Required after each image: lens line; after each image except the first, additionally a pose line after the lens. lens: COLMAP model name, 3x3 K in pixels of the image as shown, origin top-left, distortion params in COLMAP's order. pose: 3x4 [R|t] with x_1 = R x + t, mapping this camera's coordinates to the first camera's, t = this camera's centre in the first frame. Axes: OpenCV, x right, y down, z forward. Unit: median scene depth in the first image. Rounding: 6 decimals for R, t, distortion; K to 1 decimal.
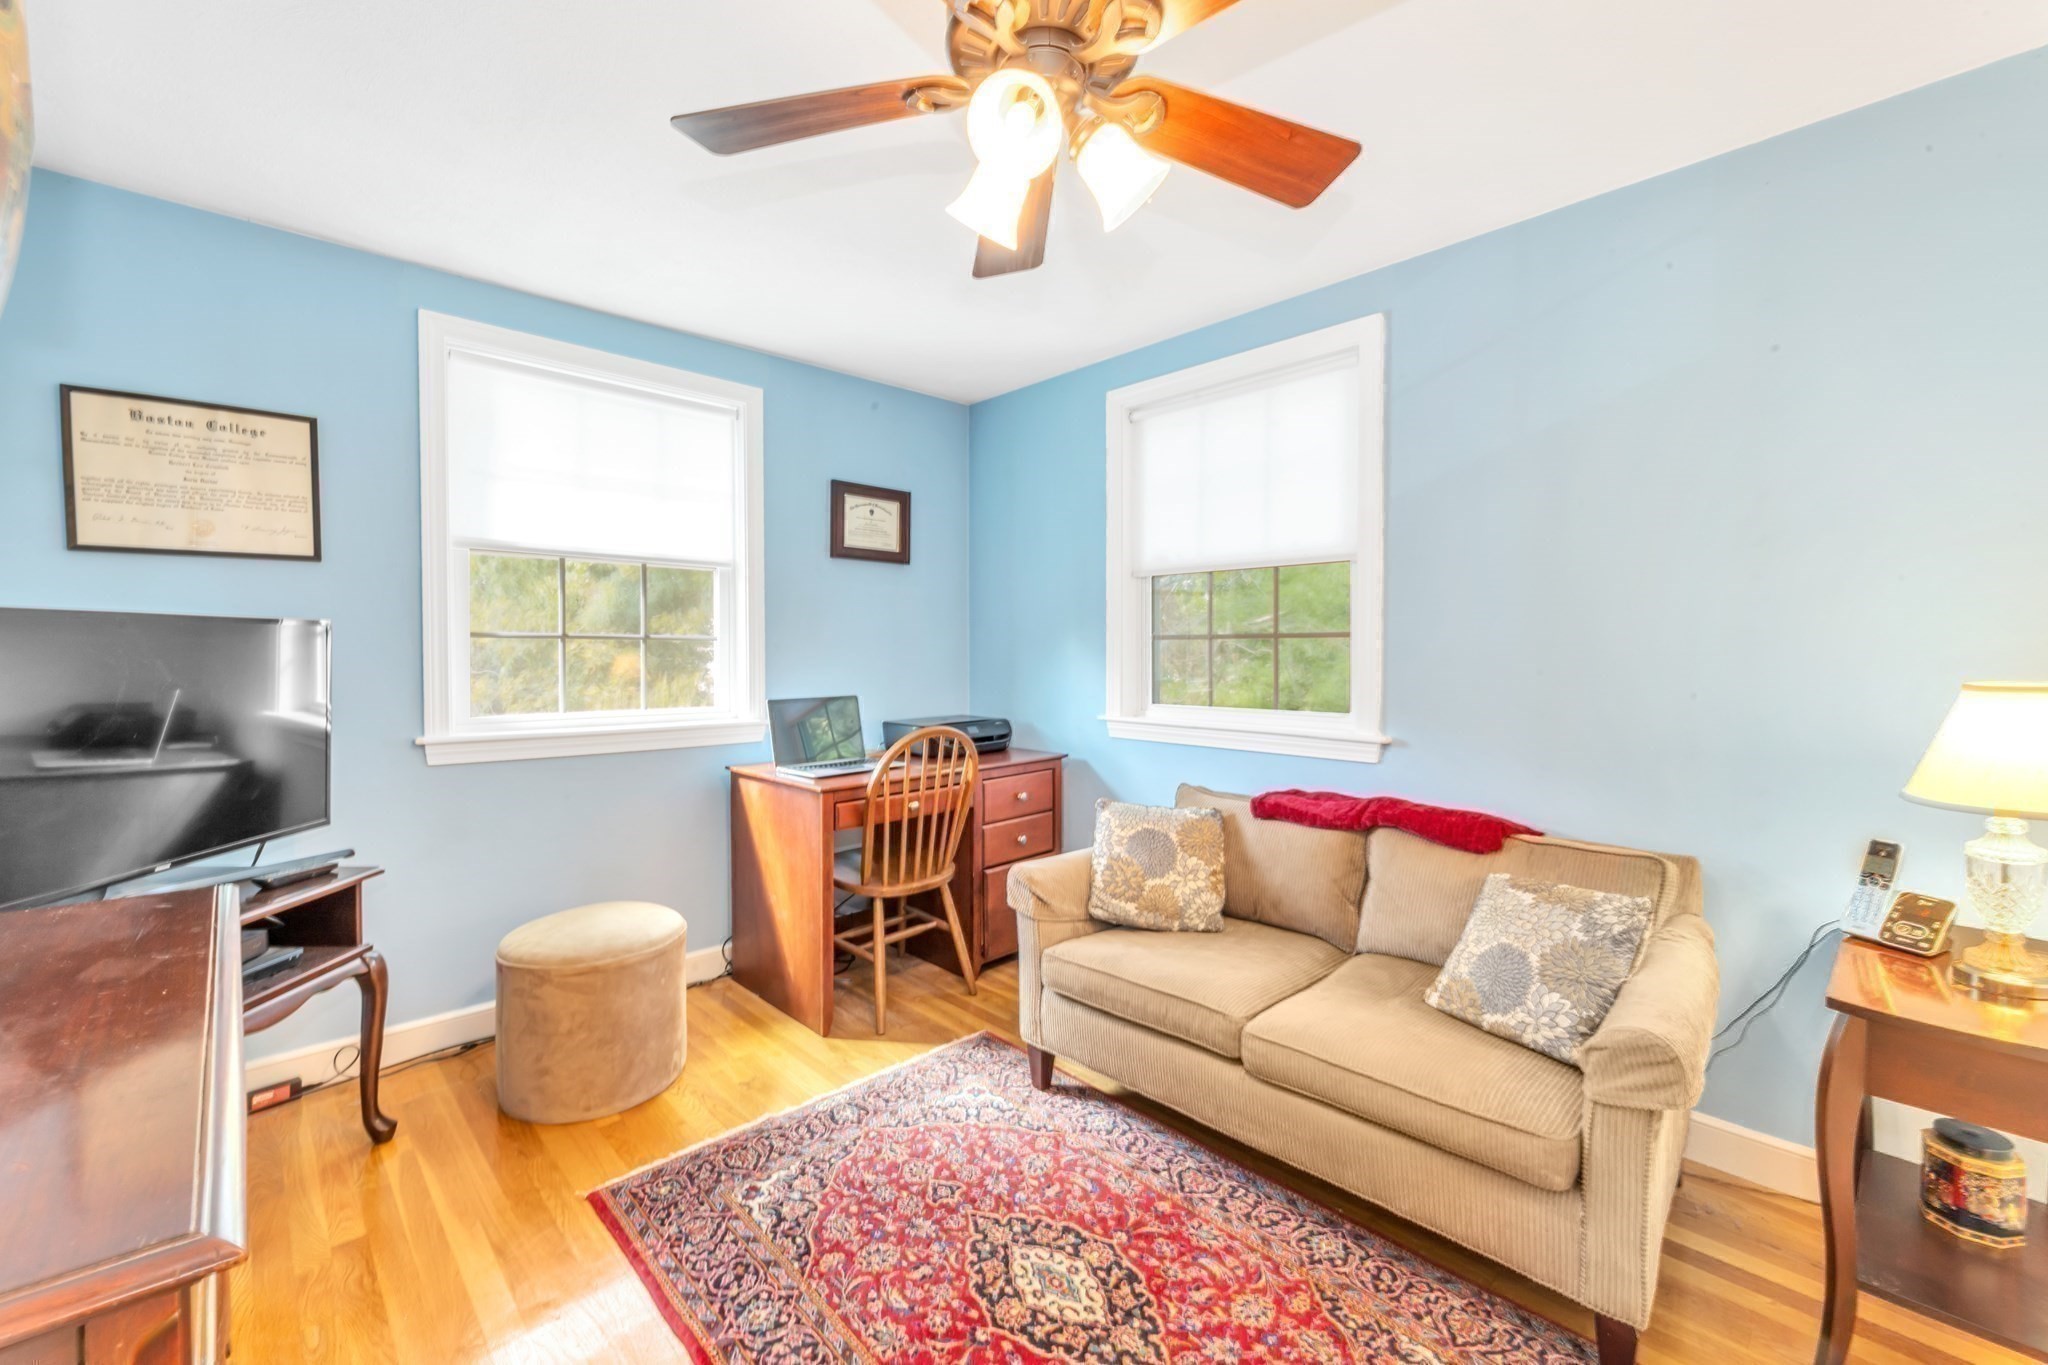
lens RADIAL K [[852.1, 0, 1025.3], [0, 852.1, 656.7], [0, 0, 1]] dist [0.001502, 0.000485]
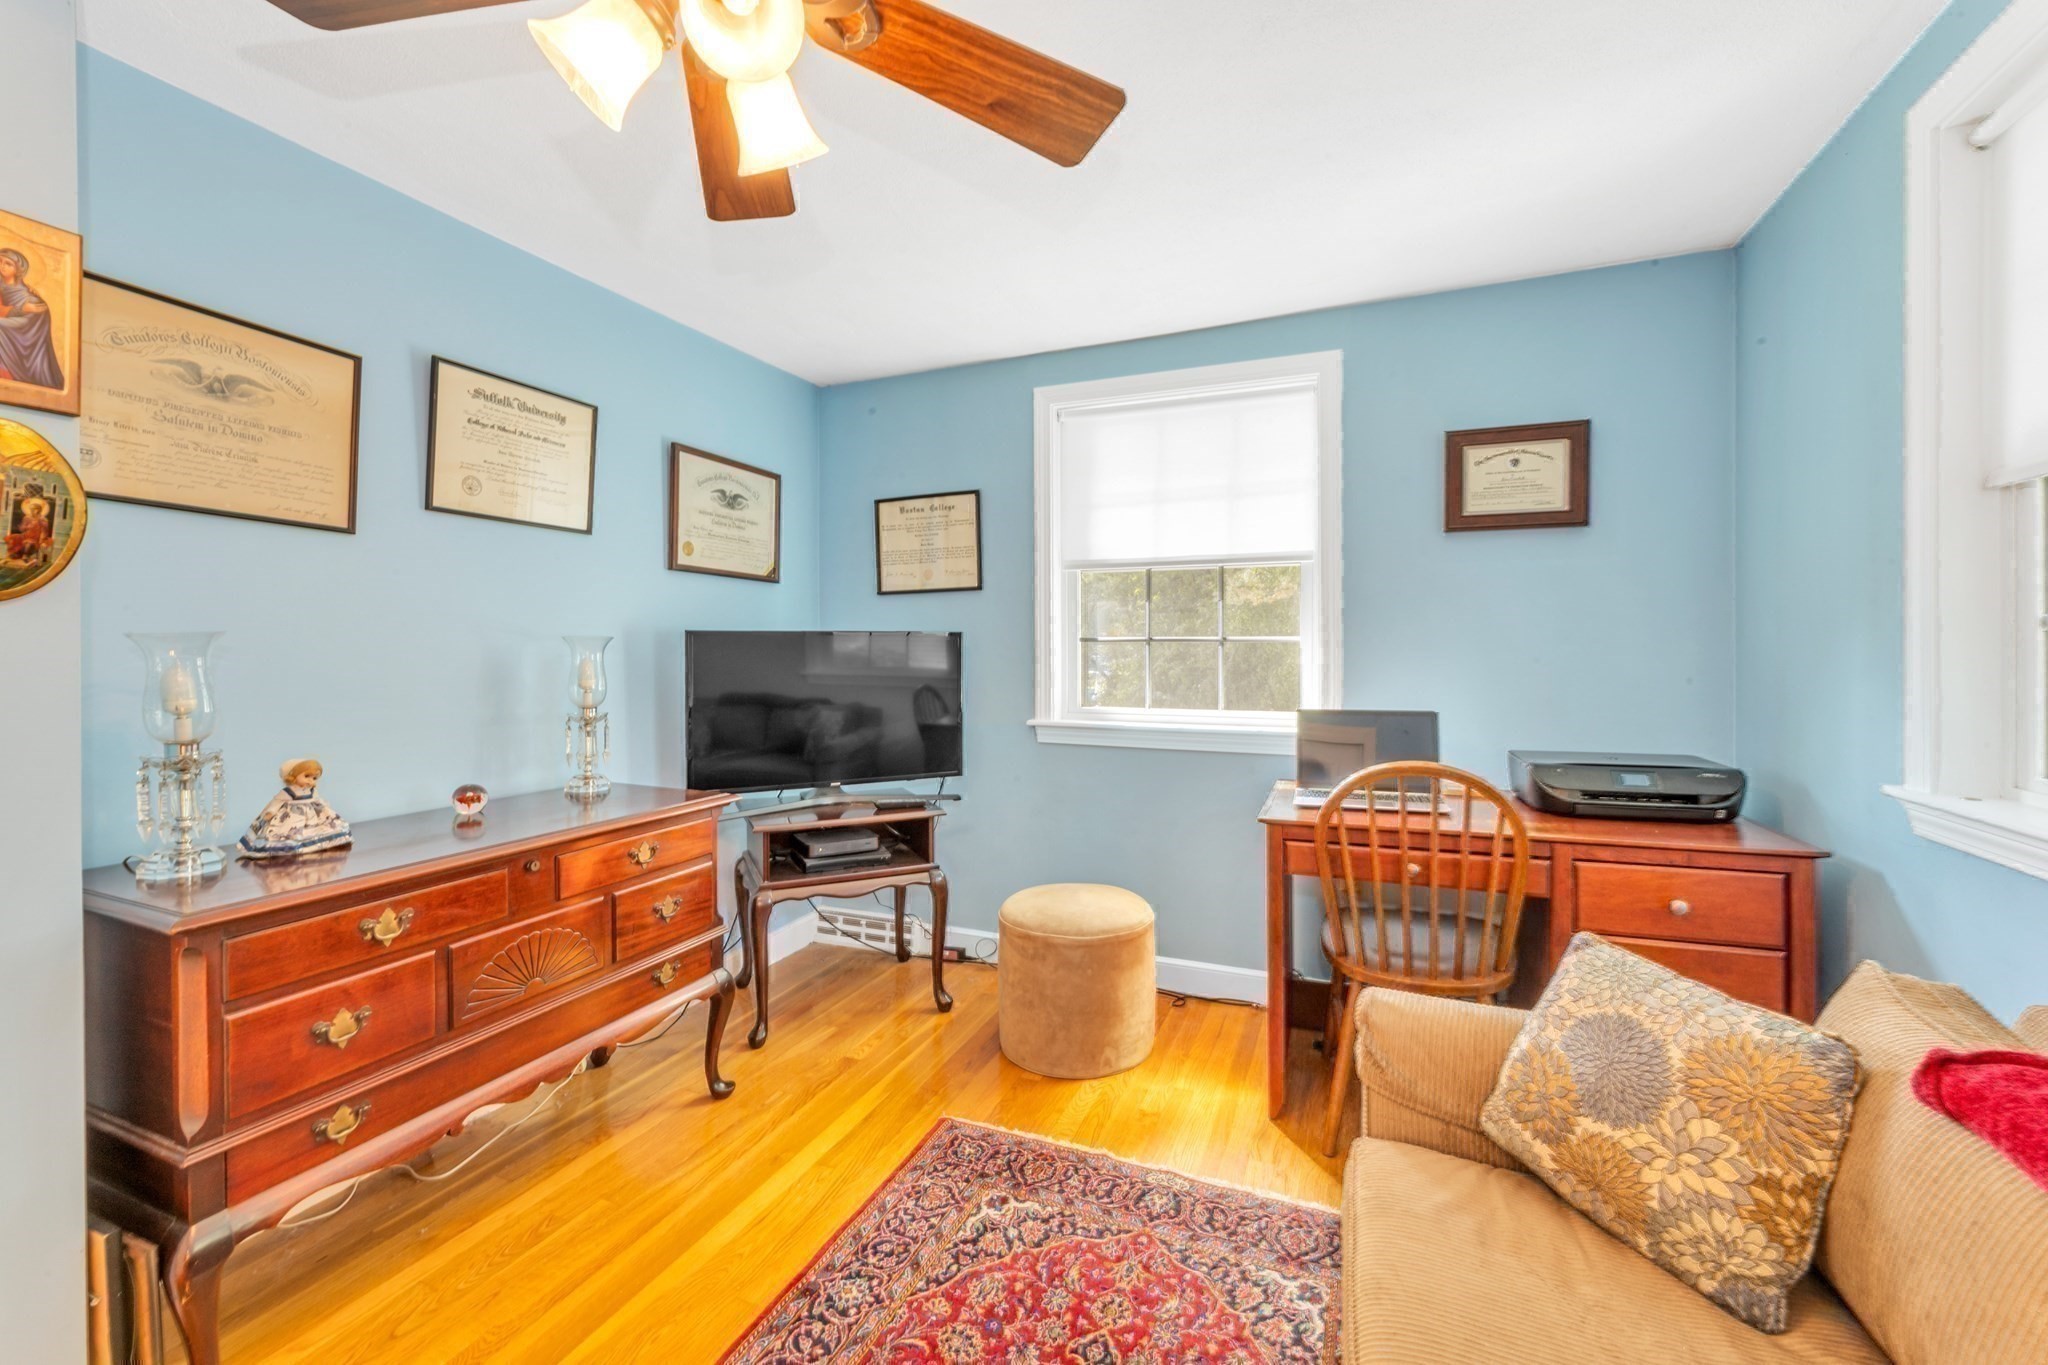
lens RADIAL K [[827.8, 0, 1022.0], [0, 827.8, 650.1], [0, 0, 1]] dist [-0.001164, -0.000114]
pose [[0.404059, -0.002539, -0.914729, 0.430366], [-0.004356, 0.999979, -0.004700, -0.005621], [0.914722, 0.005884, 0.404040, 0.478980]]
